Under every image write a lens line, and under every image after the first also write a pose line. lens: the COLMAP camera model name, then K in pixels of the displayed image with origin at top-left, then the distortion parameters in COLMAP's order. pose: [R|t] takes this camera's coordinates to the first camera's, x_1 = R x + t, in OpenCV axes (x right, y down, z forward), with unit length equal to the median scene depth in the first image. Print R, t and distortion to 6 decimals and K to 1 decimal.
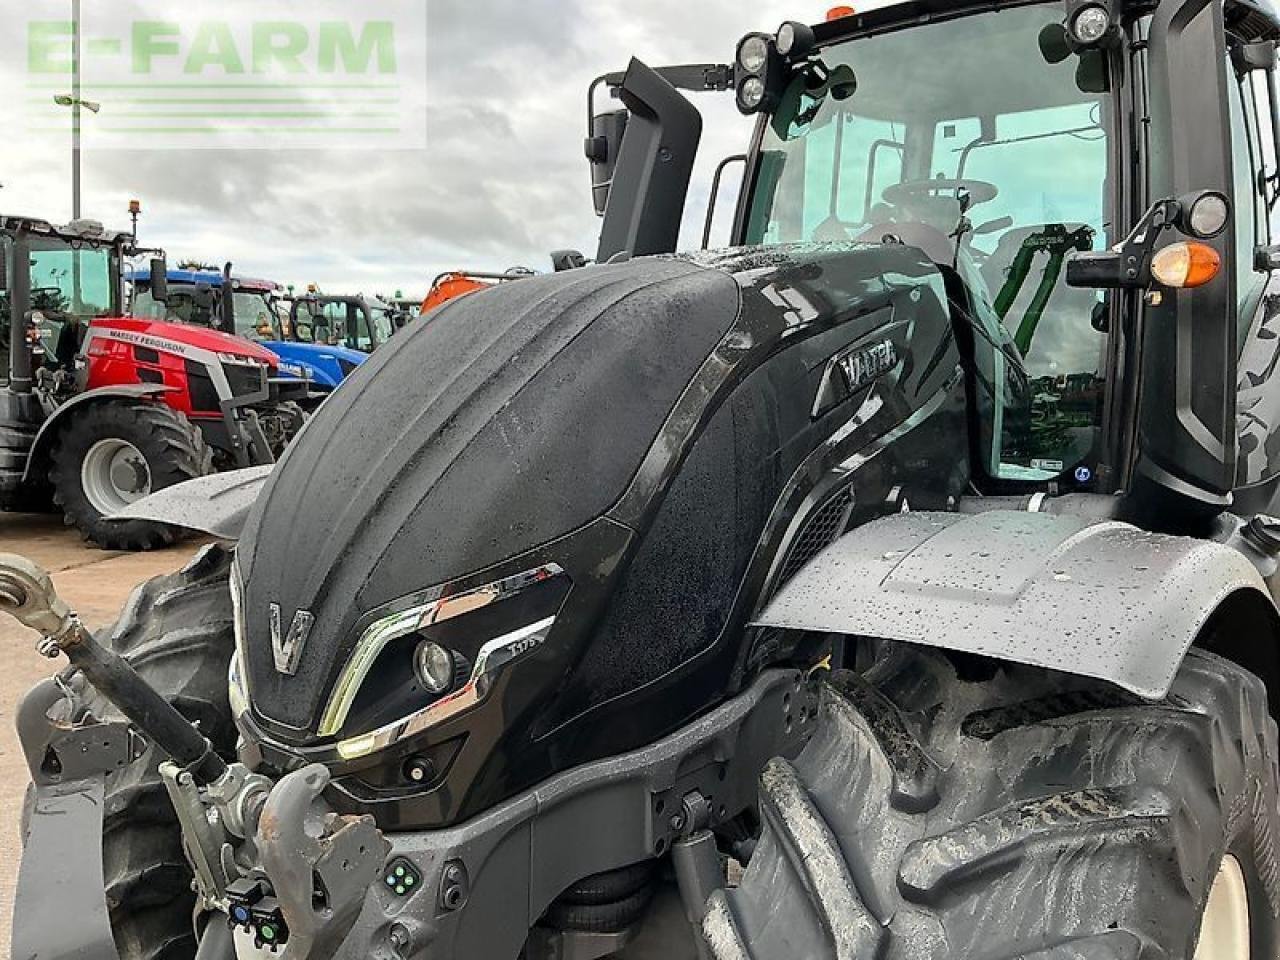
lens RADIAL K [[1062.1, 0, 640.0], [0, 1062.1, 480.0], [0, 0, 1]] dist [0.130542, -0.273075]
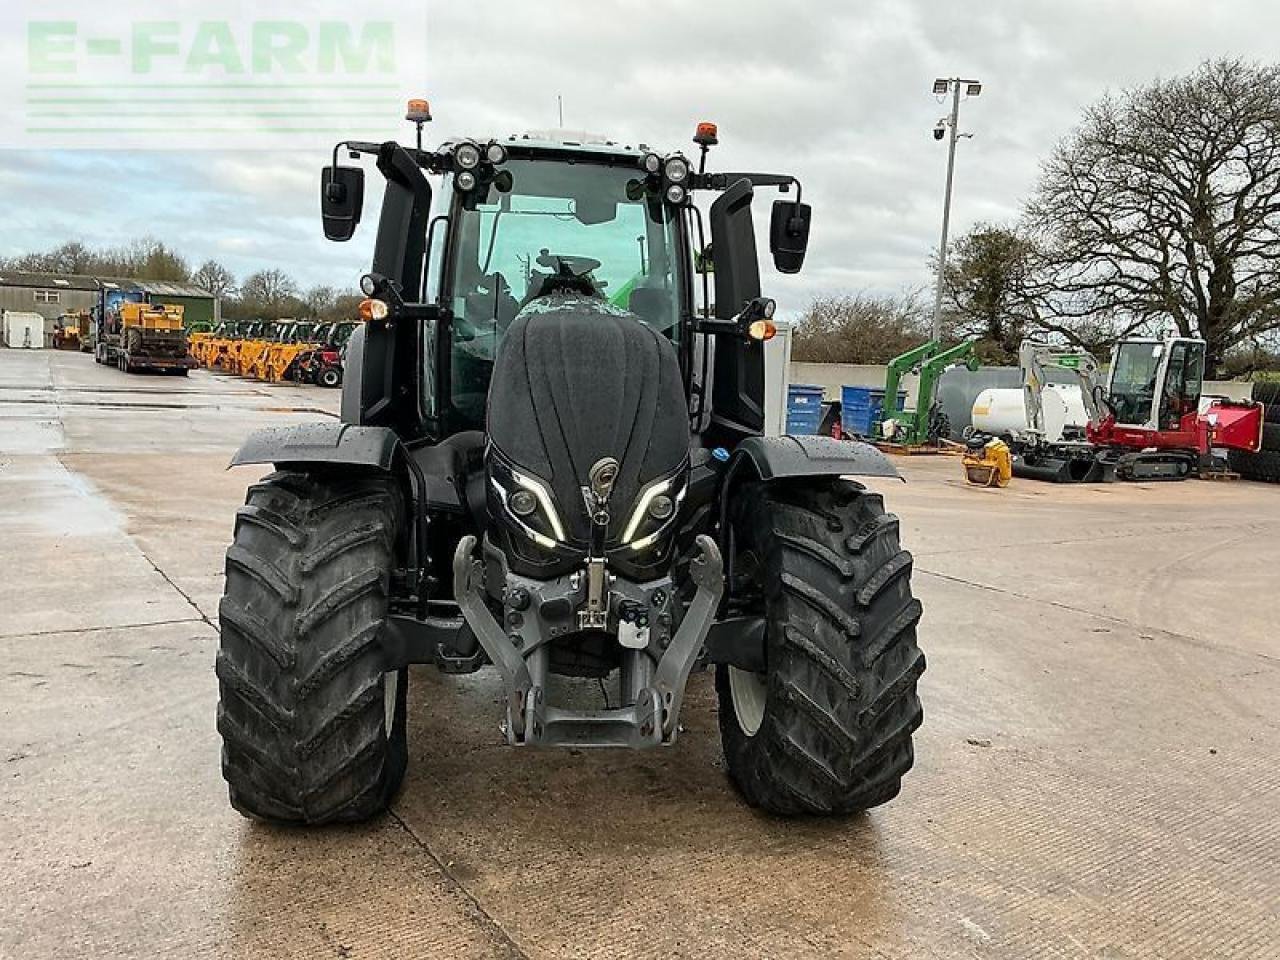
lens RADIAL K [[1059.3, 0, 640.0], [0, 1059.3, 480.0], [0, 0, 1]] dist [0.105855, -0.263806]
pose [[0.690661, -0.050530, 0.721411, -0.283761], [0.025479, 0.998637, 0.045555, 0.001835], [-0.722729, -0.013082, 0.691007, -0.081746]]
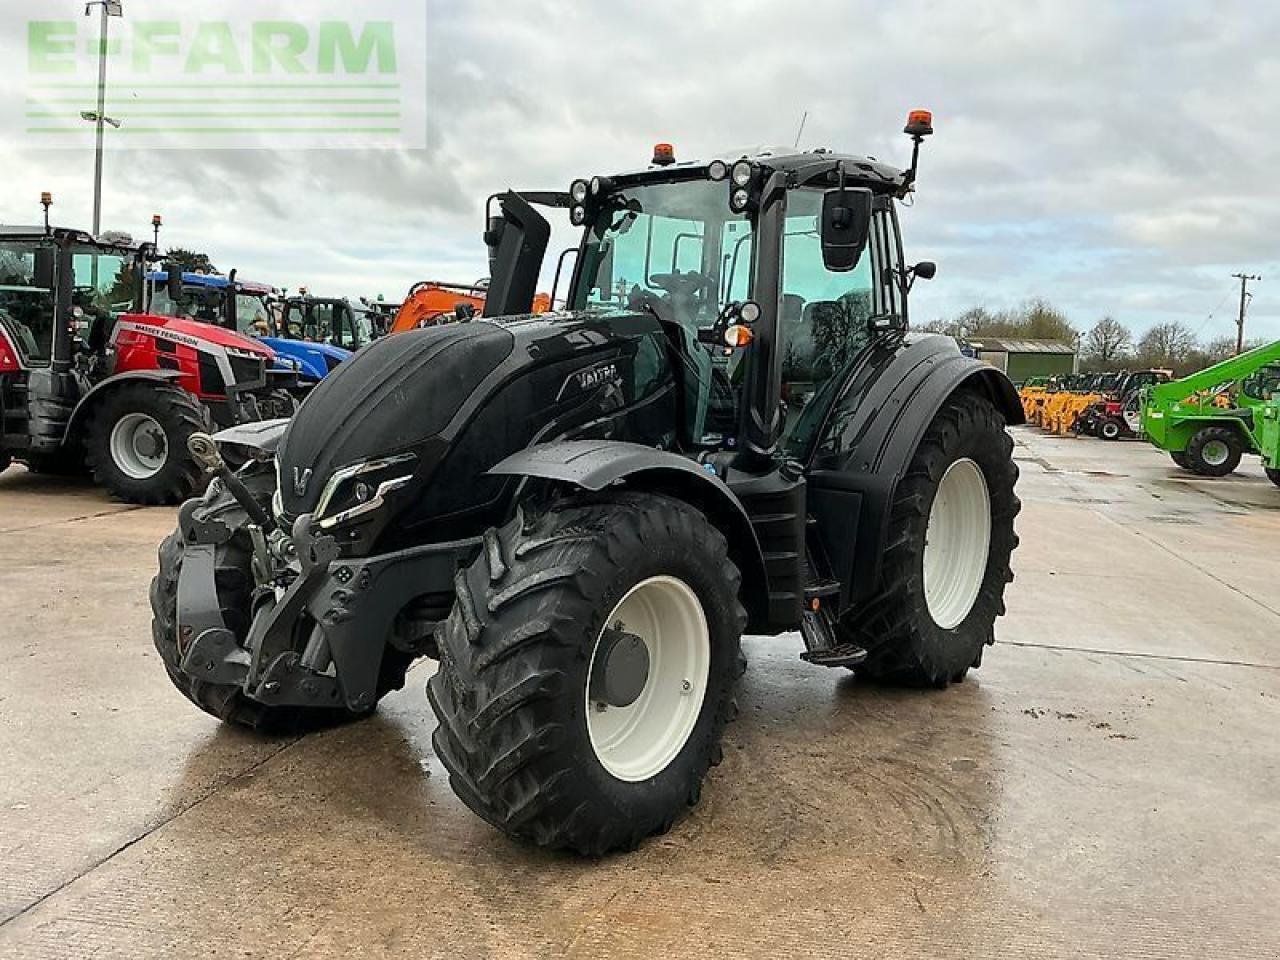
lens RADIAL K [[1062.1, 0, 640.0], [0, 1062.1, 480.0], [0, 0, 1]] dist [0.130542, -0.273075]
pose [[0.999192, 0.036661, 0.016494, 0.062807], [-0.036606, 0.999323, -0.003627, 0.020174], [-0.016616, 0.003020, 0.999857, -0.227220]]
